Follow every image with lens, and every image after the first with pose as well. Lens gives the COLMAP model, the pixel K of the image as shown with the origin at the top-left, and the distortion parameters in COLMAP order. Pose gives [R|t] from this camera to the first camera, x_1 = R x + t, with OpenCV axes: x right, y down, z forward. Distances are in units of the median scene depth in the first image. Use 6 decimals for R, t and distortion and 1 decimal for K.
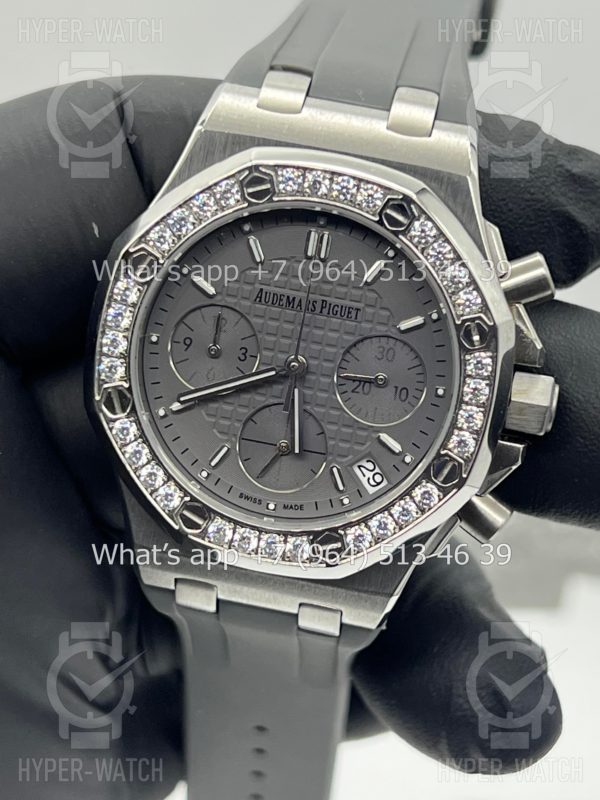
lens RADIAL K [[1921.2, 0, 300.0], [0, 1921.2, 400.0], [0, 0, 1]] dist [0.302572, 0.065016]
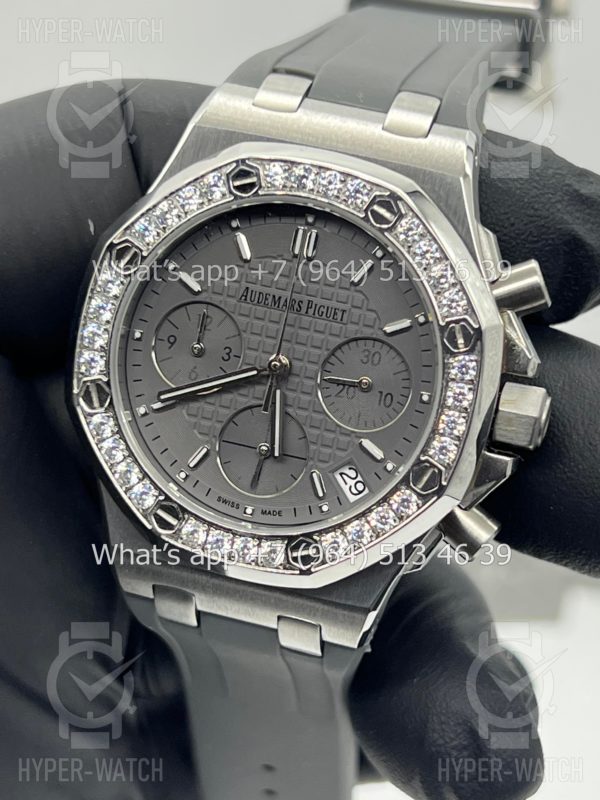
lens RADIAL K [[1921.2, 0, 300.0], [0, 1921.2, 400.0], [0, 0, 1]] dist [0.302572, 0.065016]
pose [[0.995314, 0.037303, -0.089209, 0.096386], [-0.044176, 0.996102, -0.076347, 0.073362], [0.086014, 0.079930, 0.993082, 0.033902]]
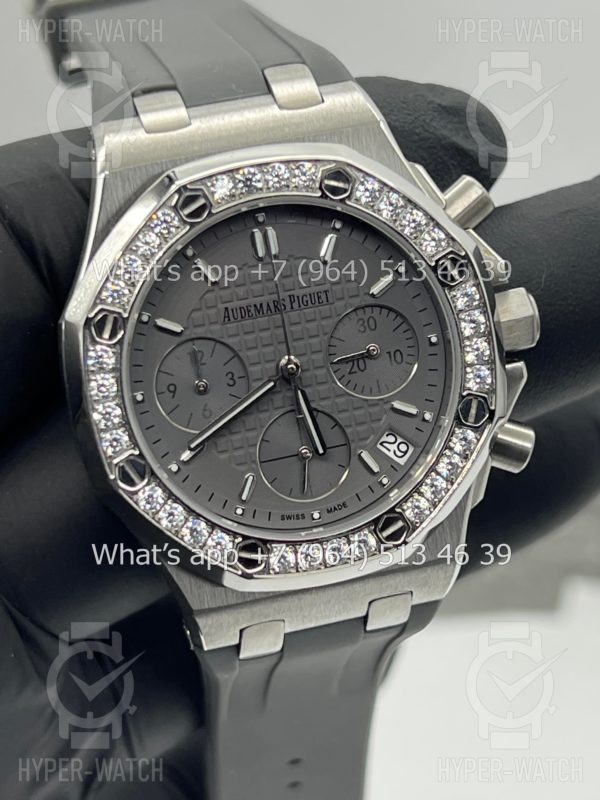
lens RADIAL K [[1921.2, 0, 300.0], [0, 1921.2, 400.0], [0, 0, 1]] dist [0.302572, 0.065016]
pose [[0.899119, -0.364256, 0.242701, -0.236443], [0.374352, 0.927274, 0.004855, -0.005937], [-0.226818, 0.086491, 0.970089, 0.067794]]
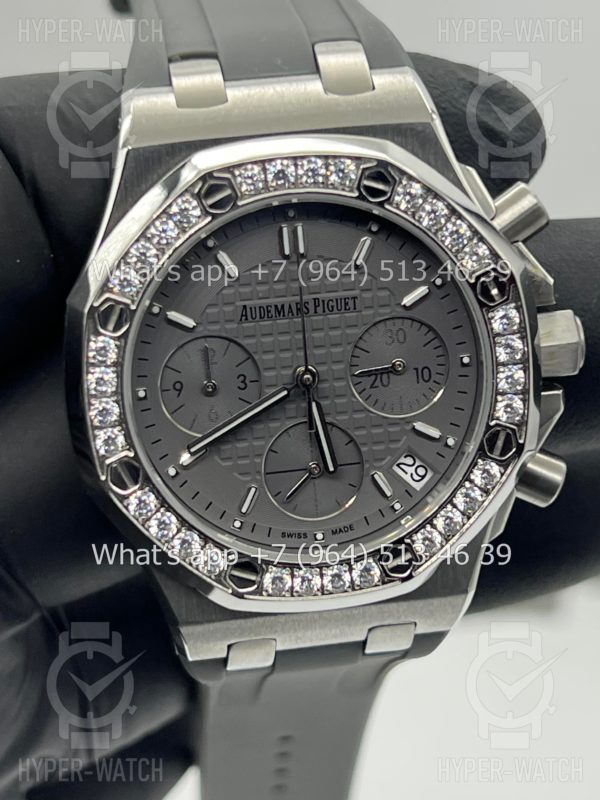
lens RADIAL K [[1921.2, 0, 300.0], [0, 1921.2, 400.0], [0, 0, 1]] dist [0.302572, 0.065016]
pose [[0.941606, -0.285650, 0.178279, -0.166415], [0.279363, 0.958311, 0.059969, -0.062110], [-0.187977, -0.006663, 0.982151, 0.126417]]
